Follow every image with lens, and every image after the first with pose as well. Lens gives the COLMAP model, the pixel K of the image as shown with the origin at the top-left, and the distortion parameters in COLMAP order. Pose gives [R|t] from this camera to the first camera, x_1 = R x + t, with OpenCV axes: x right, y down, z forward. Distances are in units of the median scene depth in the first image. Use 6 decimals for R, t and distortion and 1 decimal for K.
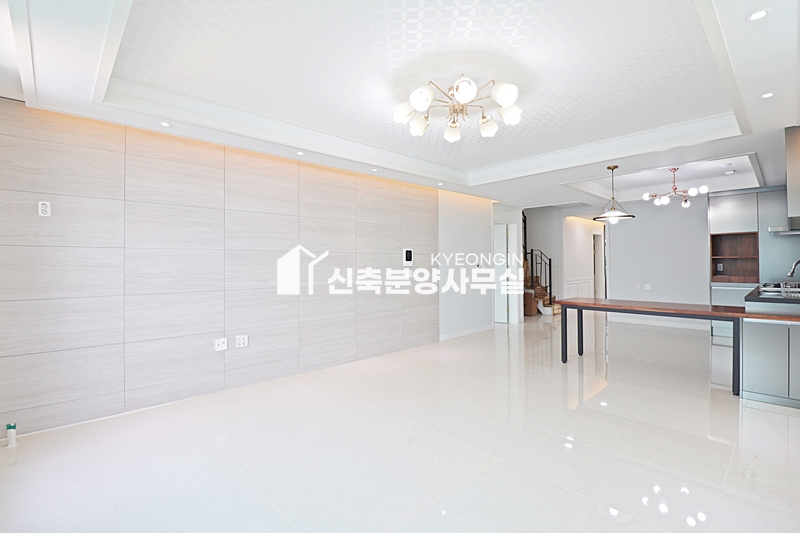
lens RADIAL K [[369.9, 0, 400.0], [0, 369.9, 259.1], [0, 0, 1]] dist [-0.016446, -0.000774]
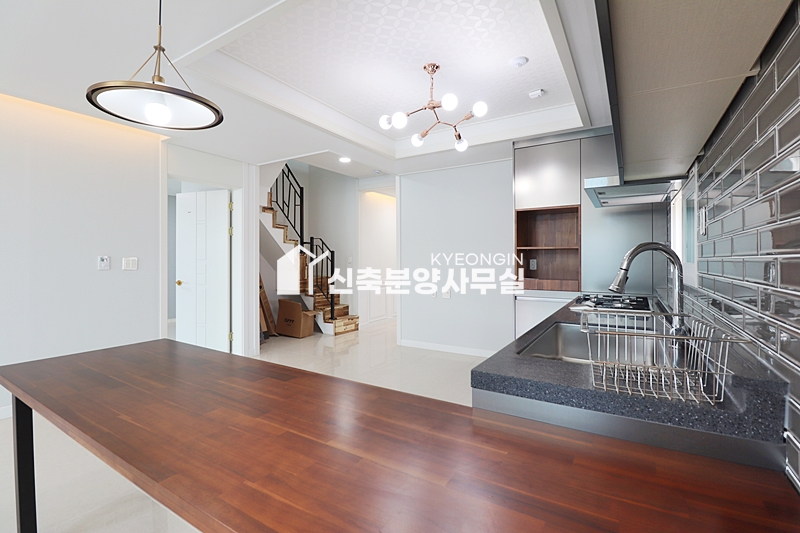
lens RADIAL K [[369.9, 0, 400.0], [0, 369.9, 259.1], [0, 0, 1]] dist [-0.016446, -0.000774]
pose [[0.966938, 0.007627, 0.254897, 0.406242], [-0.009921, 0.999921, 0.007715, 0.008450], [-0.254818, -0.009988, 0.966937, 0.365082]]
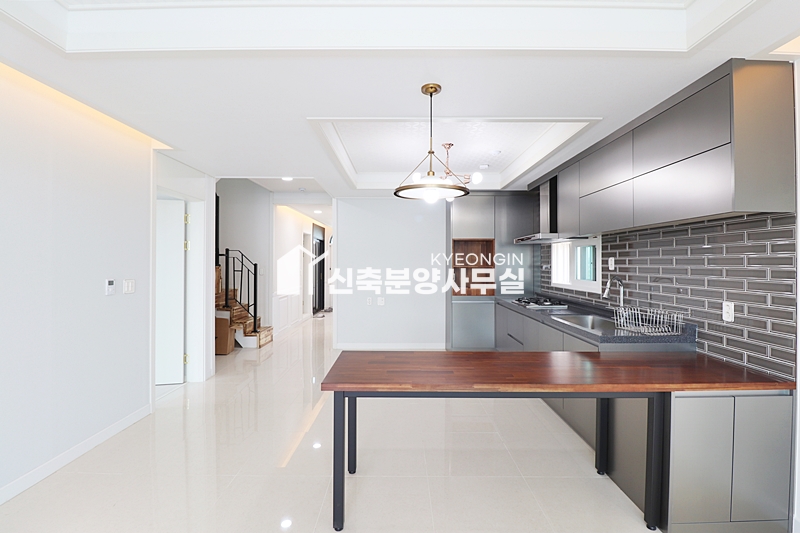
lens RADIAL K [[369.9, 0, 400.0], [0, 369.9, 259.1], [0, 0, 1]] dist [-0.016446, -0.000774]
pose [[0.688072, 0.016460, 0.725456, 0.114799], [-0.017777, 0.999825, -0.005824, -0.011908], [-0.725425, -0.008889, 0.688244, 0.397214]]
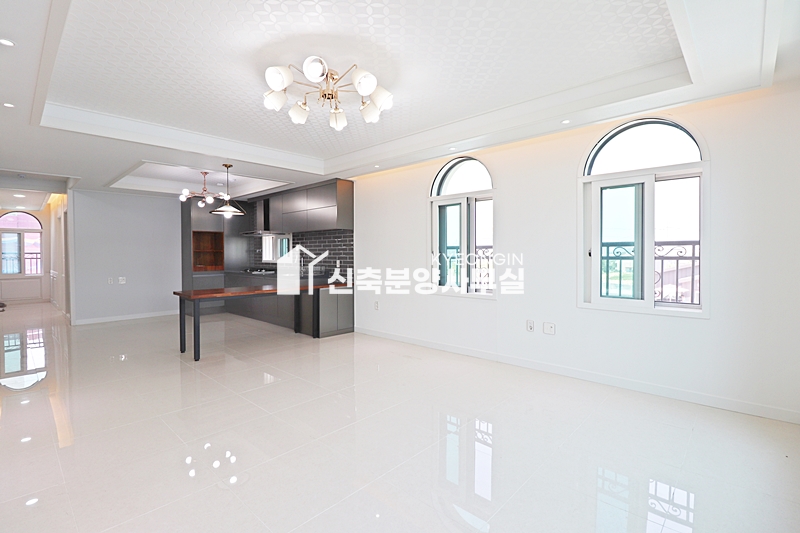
lens RADIAL K [[369.9, 0, 400.0], [0, 369.9, 259.1], [0, 0, 1]] dist [-0.016446, -0.000774]
pose [[-0.064369, -0.005287, 0.997912, -0.306549], [-0.011285, 0.999926, 0.004570, 0.007807], [-0.997862, -0.010967, -0.064424, 0.324350]]
